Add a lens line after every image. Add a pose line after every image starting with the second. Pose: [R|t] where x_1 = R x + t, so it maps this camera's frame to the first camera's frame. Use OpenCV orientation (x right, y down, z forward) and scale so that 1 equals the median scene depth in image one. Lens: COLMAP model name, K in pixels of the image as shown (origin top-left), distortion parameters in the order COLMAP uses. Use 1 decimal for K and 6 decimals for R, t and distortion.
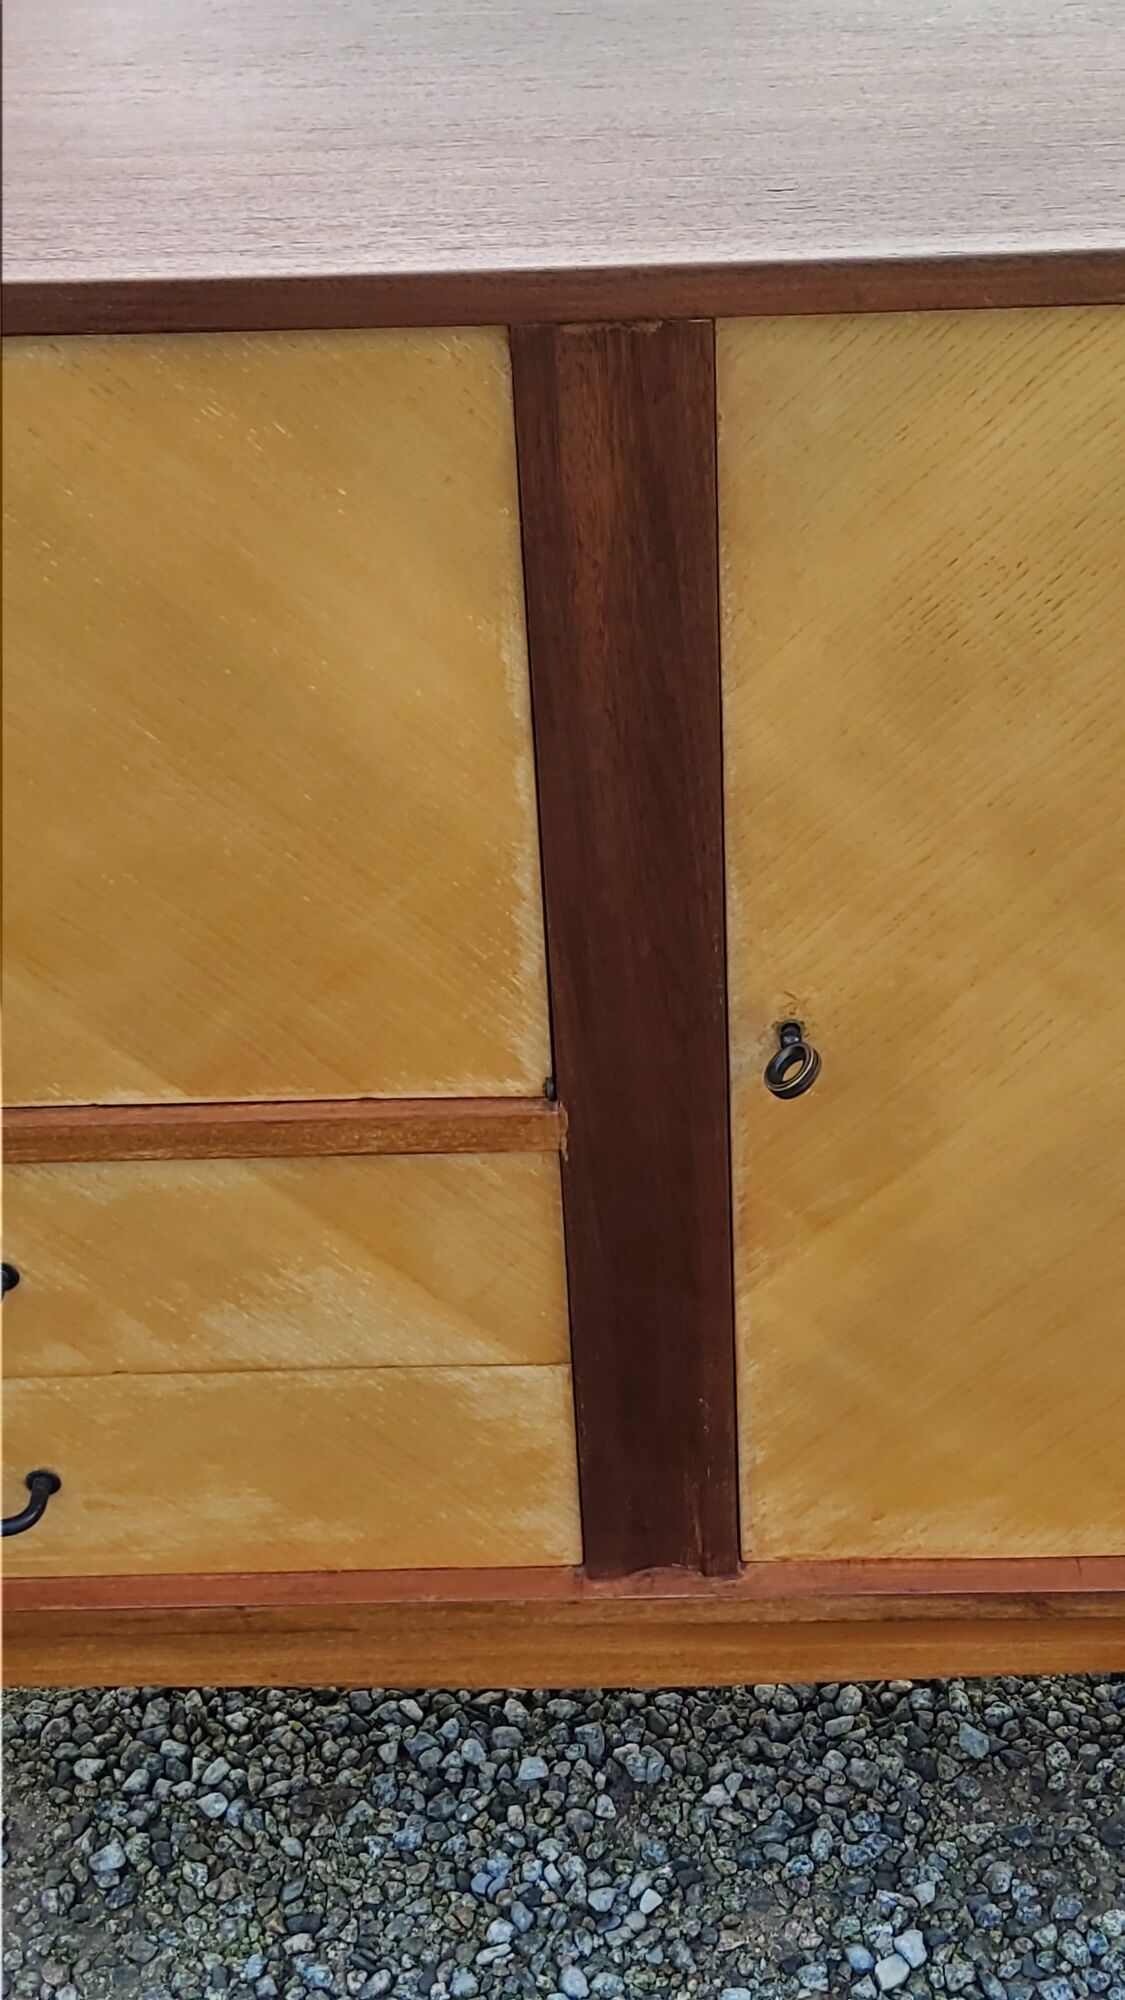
lens RADIAL K [[2988.9, 0, 581.4], [0, 2988.9, 978.2], [0, 0, 1]] dist [0.103674, 0.000000]
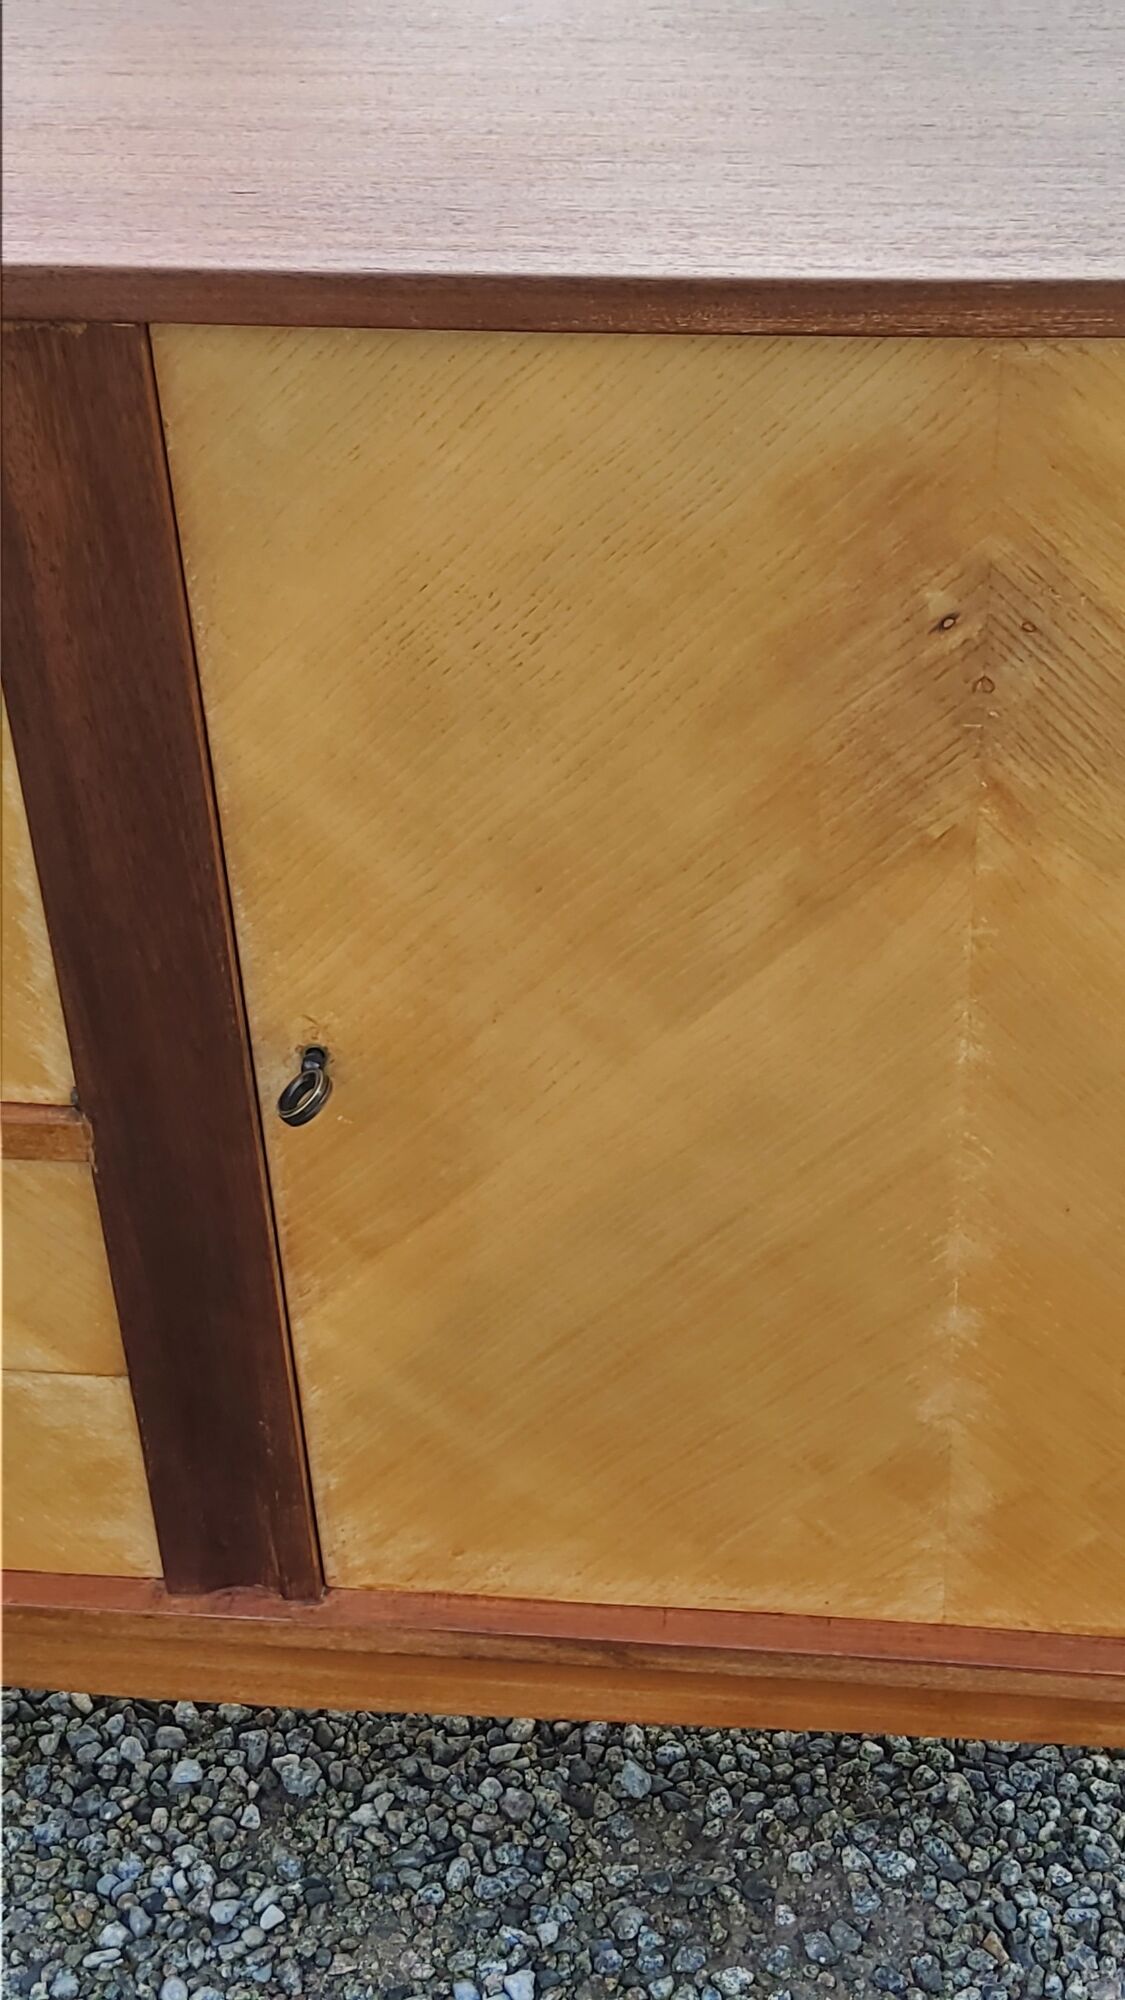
lens RADIAL K [[2988.9, 0, 582.0], [0, 2988.9, 979.3], [0, 0, 1]] dist [0.103674, 0.000000]
pose [[0.994692, 0.062880, -0.081454, 0.207694], [-0.061477, 0.997916, 0.019615, -0.028043], [0.082518, -0.014503, 0.996484, 0.035318]]
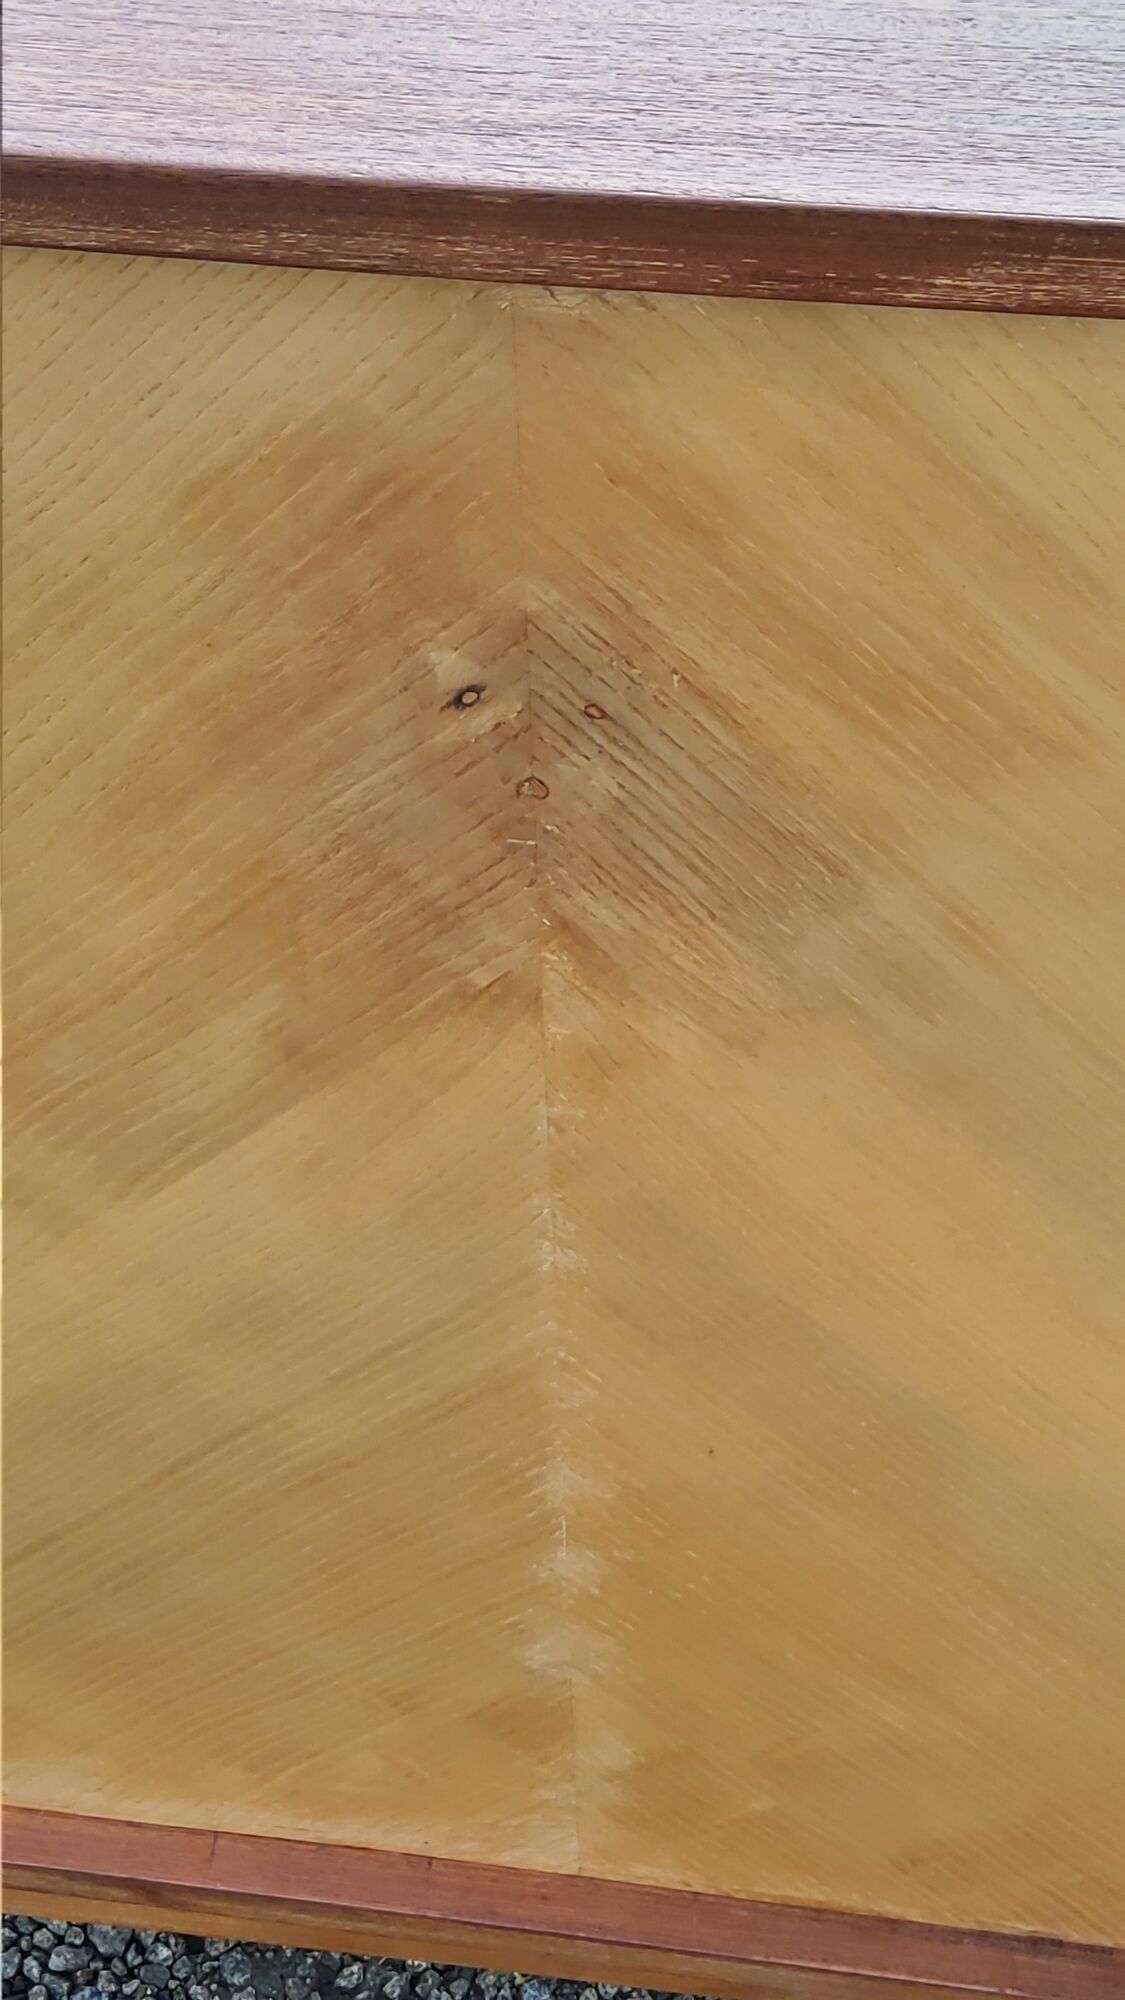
lens RADIAL K [[2988.9, 0, 587.1], [0, 2988.9, 976.3], [0, 0, 1]] dist [0.103674, 0.000000]
pose [[0.989925, 0.116041, -0.081141, 0.293928], [-0.100777, 0.979939, 0.171940, -0.148290], [0.099465, -0.162030, 0.981760, 0.329496]]
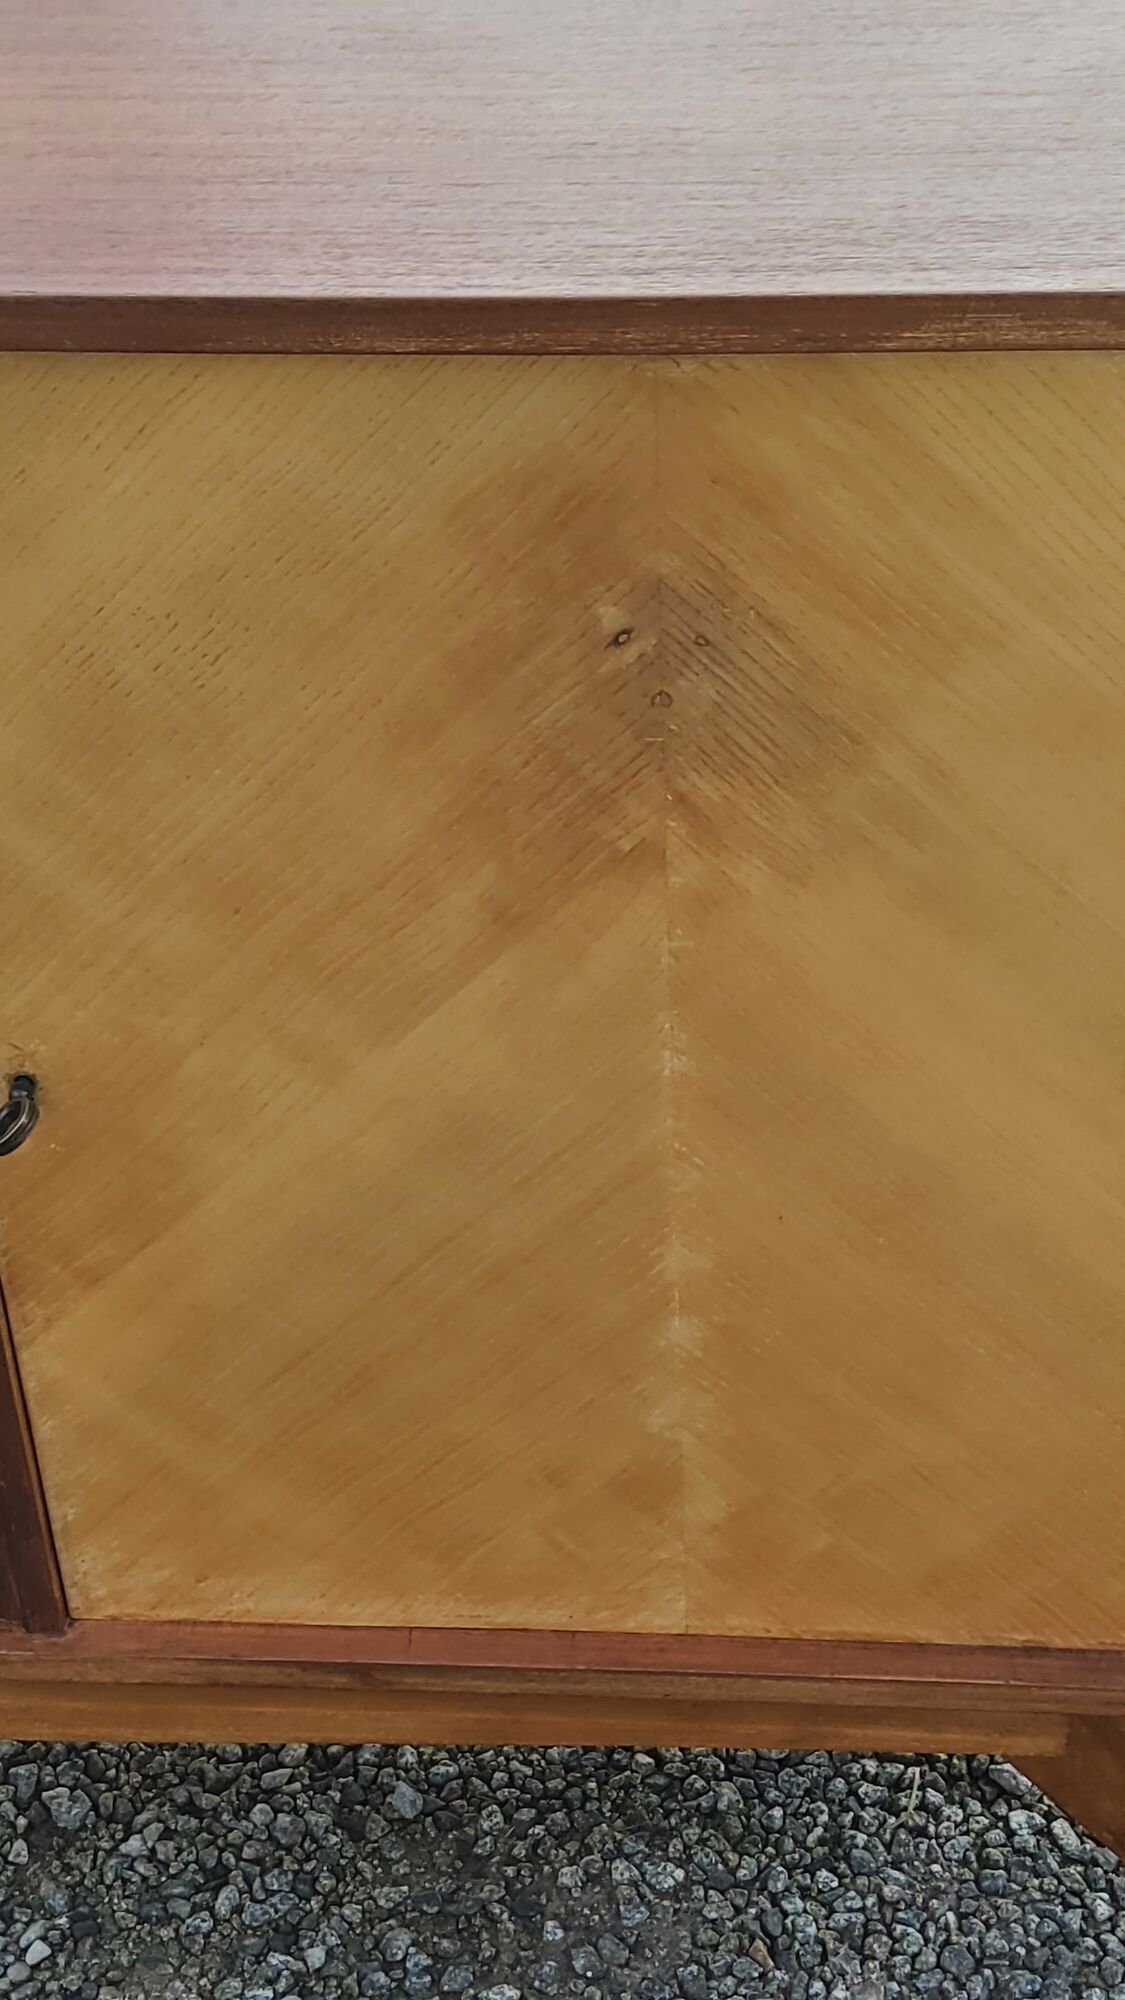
lens RADIAL K [[2988.9, 0, 572.8], [0, 2988.9, 986.7], [0, 0, 1]] dist [0.103674, 0.000000]
pose [[0.998065, 0.039606, -0.047932, 0.259507], [-0.039007, 0.999149, 0.013370, -0.029778], [0.048421, -0.011474, 0.998761, 0.037317]]
